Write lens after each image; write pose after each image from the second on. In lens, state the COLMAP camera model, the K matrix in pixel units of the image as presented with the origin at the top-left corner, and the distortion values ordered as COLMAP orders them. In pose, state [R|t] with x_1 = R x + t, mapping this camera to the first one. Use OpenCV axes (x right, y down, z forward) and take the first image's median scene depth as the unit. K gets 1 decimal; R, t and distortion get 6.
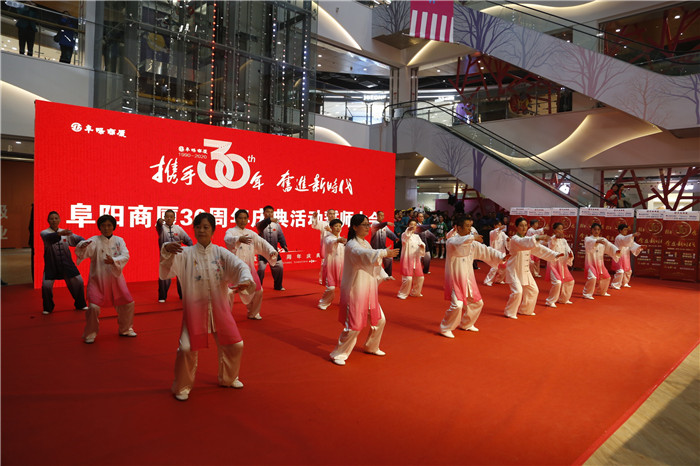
lens RADIAL K [[467.7, 0, 350.0], [0, 467.7, 233.0], [0, 0, 1]] dist [-0.145669, 0.082996]
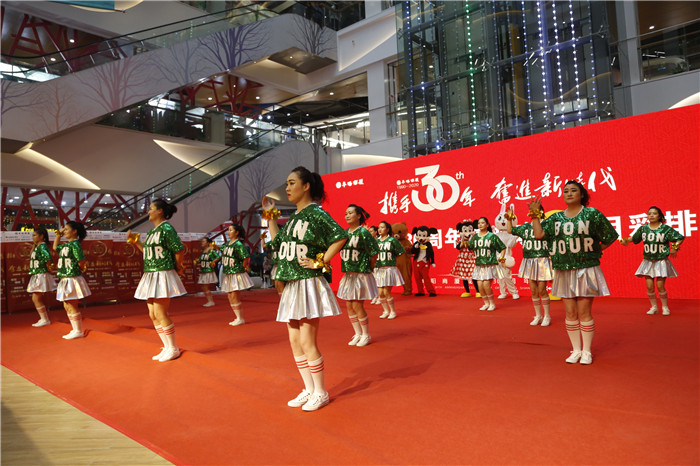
lens RADIAL K [[467.7, 0, 350.0], [0, 467.7, 233.0], [0, 0, 1]] dist [-0.145669, 0.082996]
pose [[0.081800, -0.071140, -0.994107, 0.676409], [0.002706, 0.997461, -0.071157, 0.023950], [0.996645, 0.003131, 0.081785, 0.665556]]
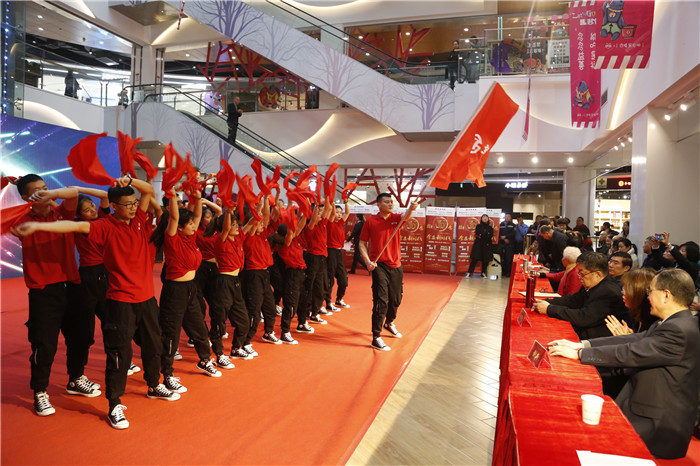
lens RADIAL K [[467.7, 0, 350.0], [0, 467.7, 233.0], [0, 0, 1]] dist [-0.145669, 0.082996]
pose [[0.873987, -0.014895, 0.485722, 0.041864], [0.009390, 0.999861, 0.013765, -0.004323], [-0.485859, -0.007470, 0.874005, 0.048714]]
